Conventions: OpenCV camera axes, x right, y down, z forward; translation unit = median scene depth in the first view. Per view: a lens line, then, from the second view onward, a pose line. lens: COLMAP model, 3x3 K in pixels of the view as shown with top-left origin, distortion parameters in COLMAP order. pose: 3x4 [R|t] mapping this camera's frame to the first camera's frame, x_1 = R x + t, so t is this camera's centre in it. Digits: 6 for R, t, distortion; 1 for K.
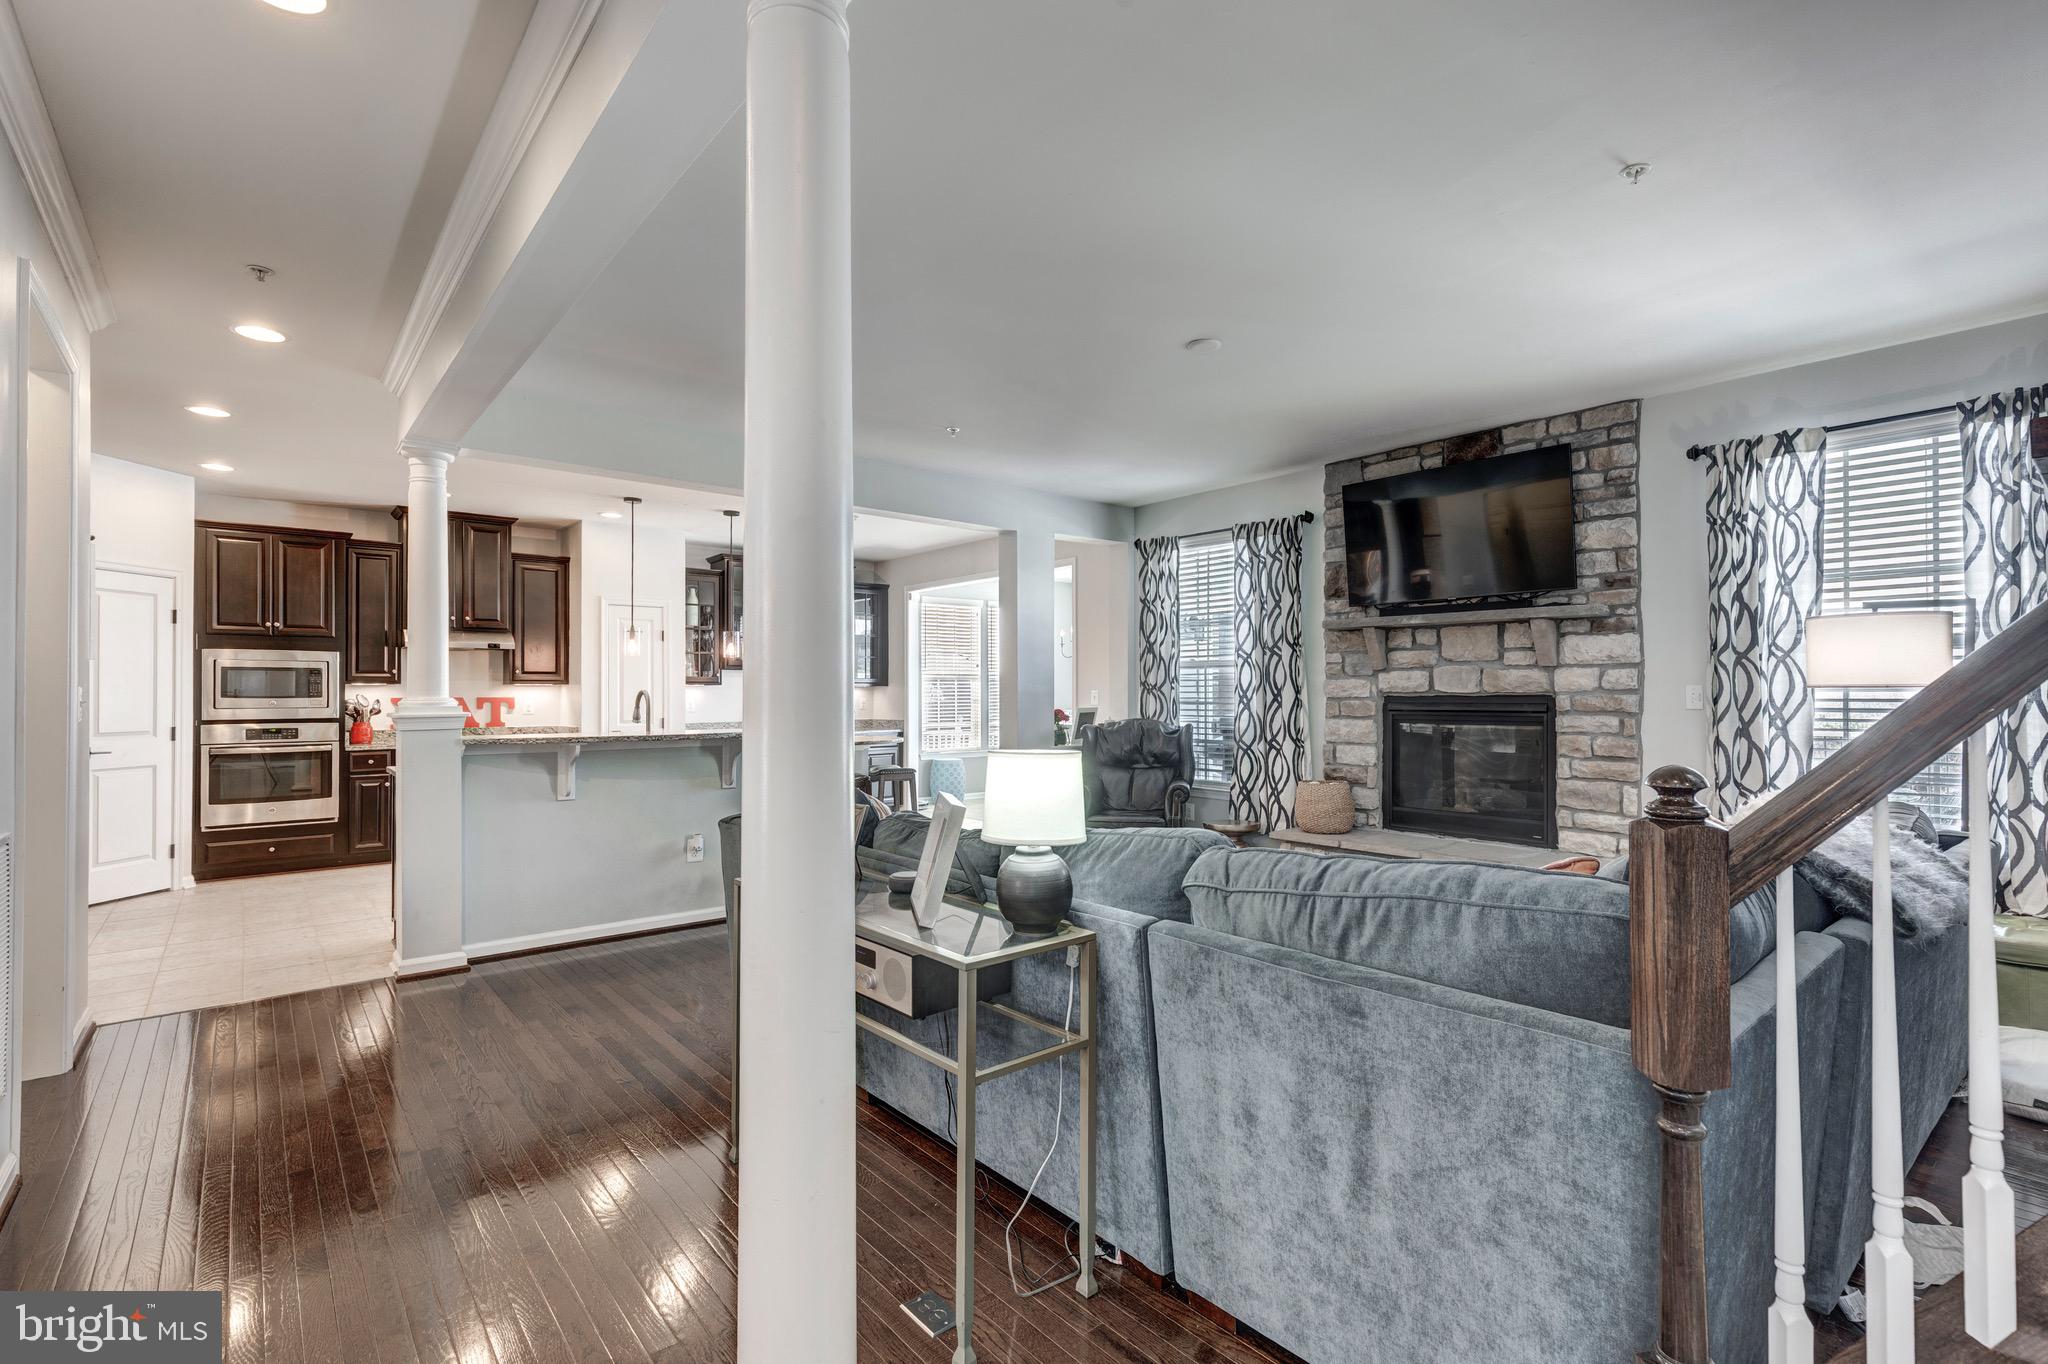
lens RADIAL K [[935.5, 0, 1096.9], [0, 935.5, 685.0], [0, 0, 1]] dist [0.008185, -0.002478]
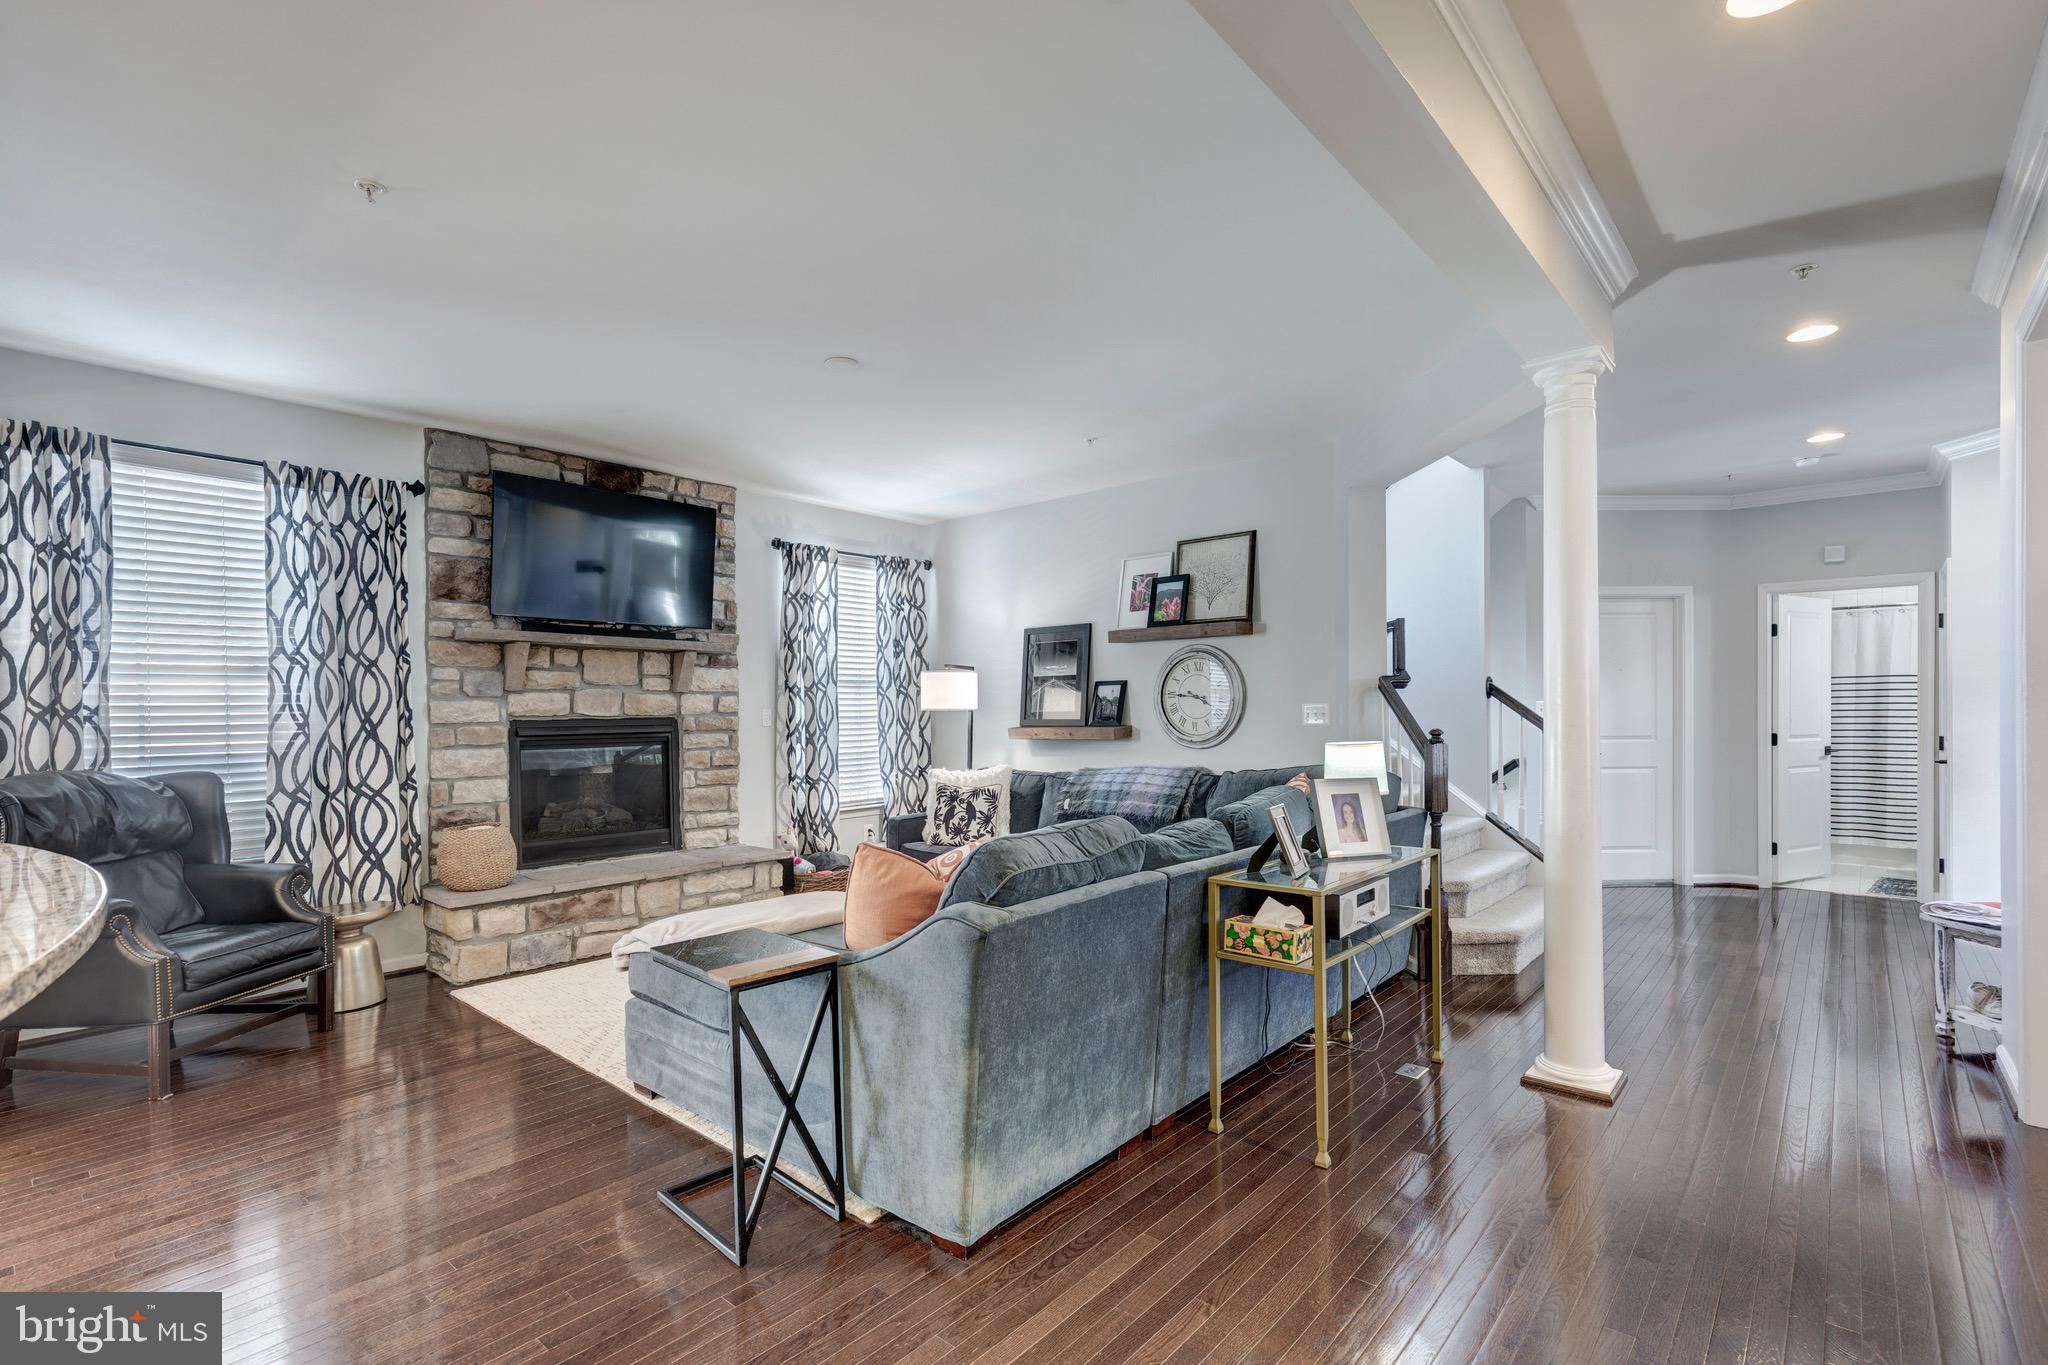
lens RADIAL K [[935.5, 0, 1036.2], [0, 935.5, 715.3], [0, 0, 1]] dist [0.008185, -0.002478]
pose [[-0.120182, 0.000409, 0.992752, -0.673433], [0.002802, 0.999996, -0.000073, 0.009001], [-0.992748, 0.002773, -0.120183, 0.660918]]
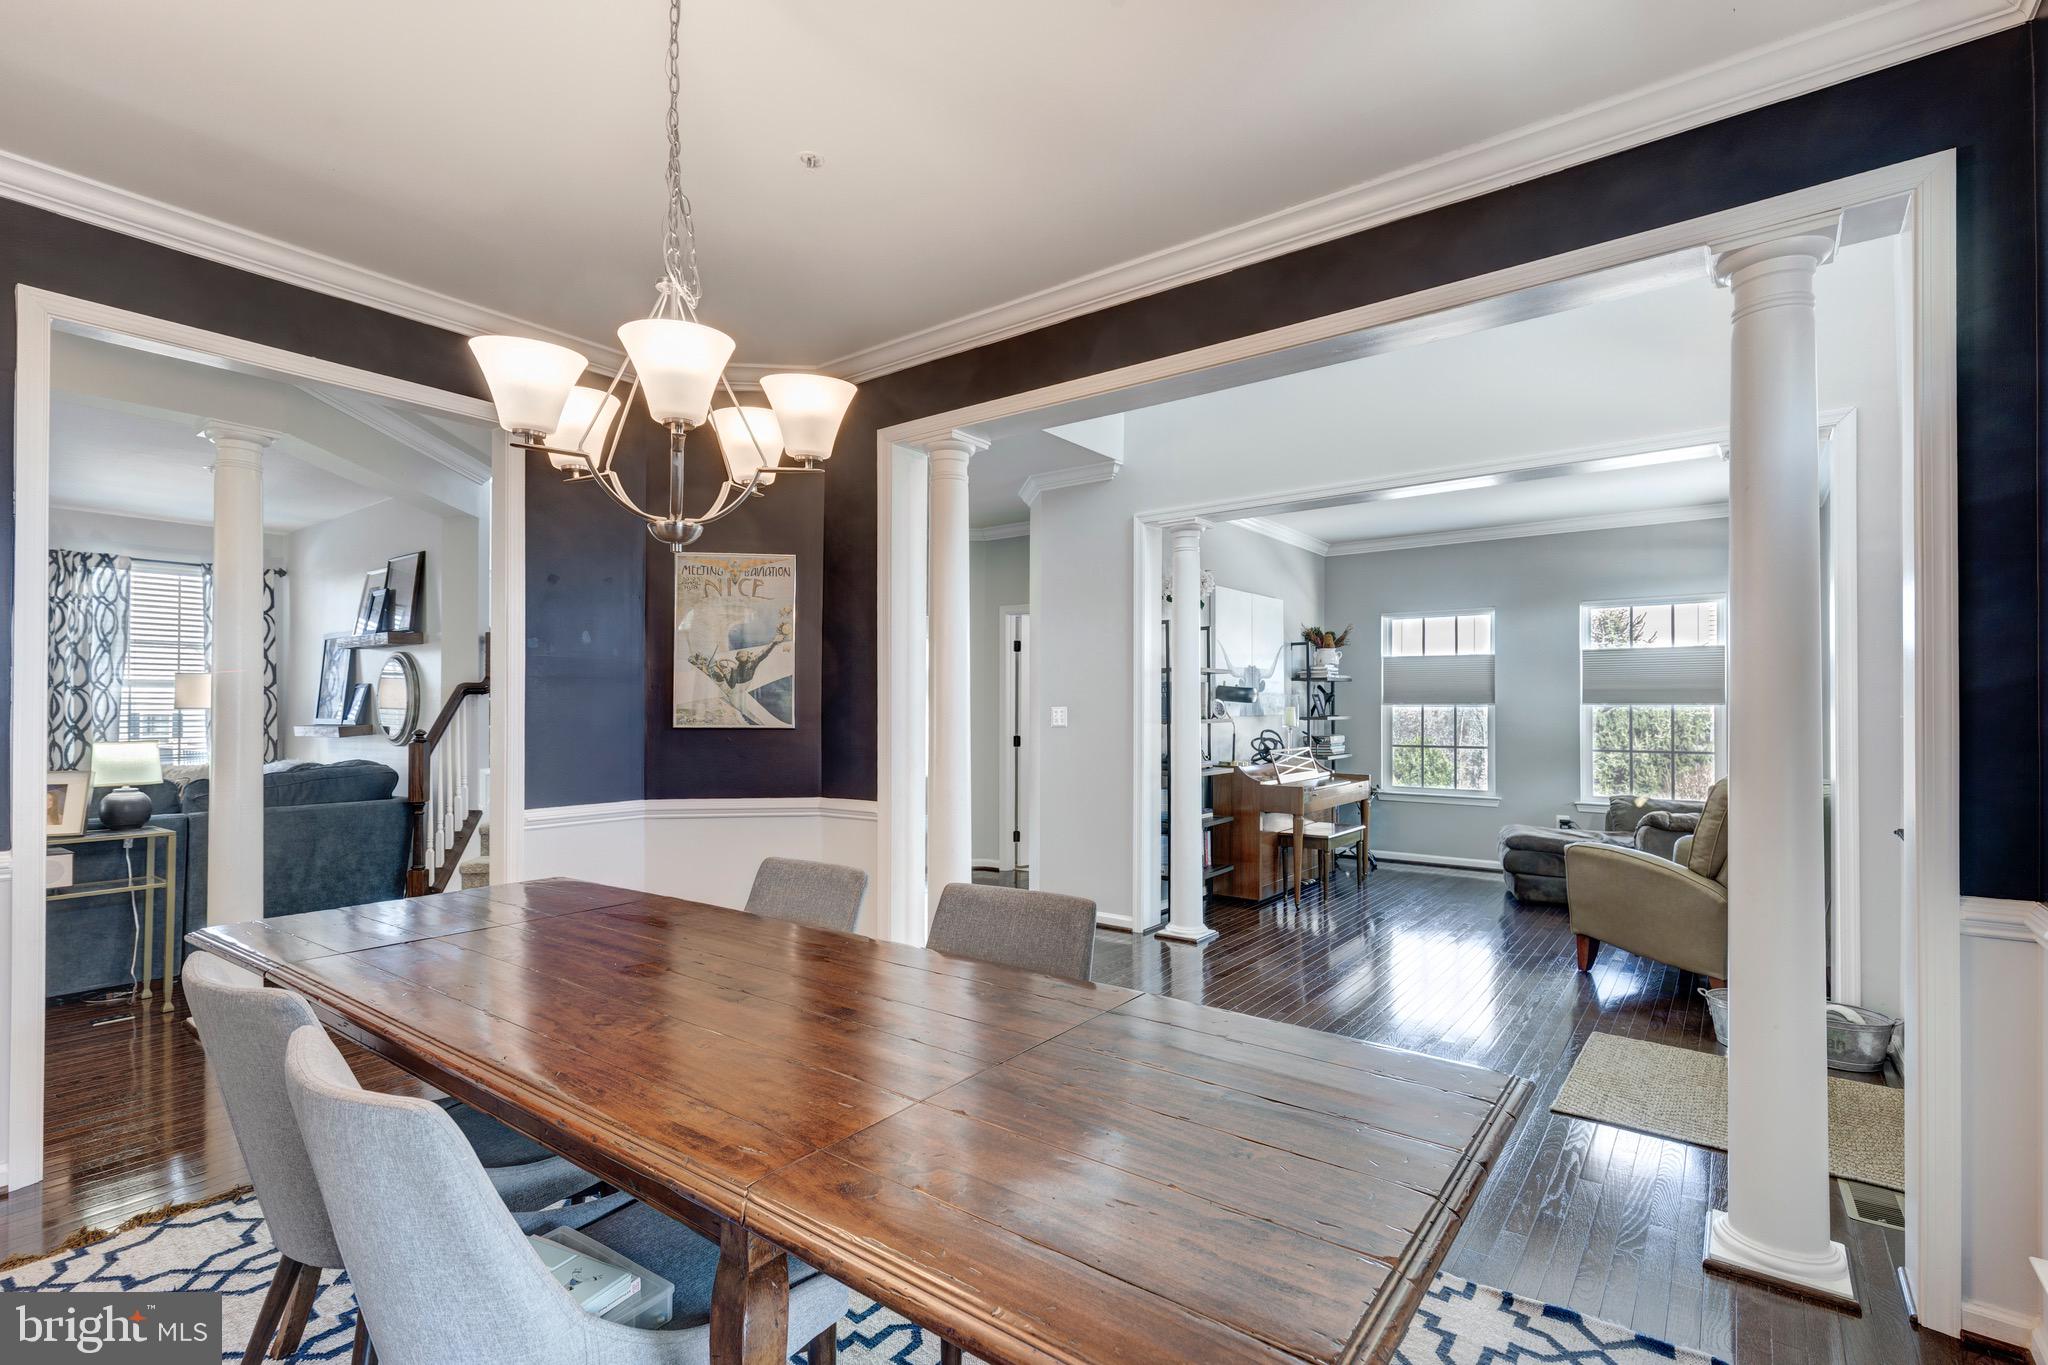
lens RADIAL K [[935.5, 0, 1021.4], [0, 935.5, 693.8], [0, 0, 1]] dist [0.008185, -0.002478]
pose [[-0.211178, 0.013332, 0.977357, -0.978207], [-0.013453, 0.999773, -0.016544, -0.012716], [-0.977355, -0.016642, -0.210951, -0.187989]]
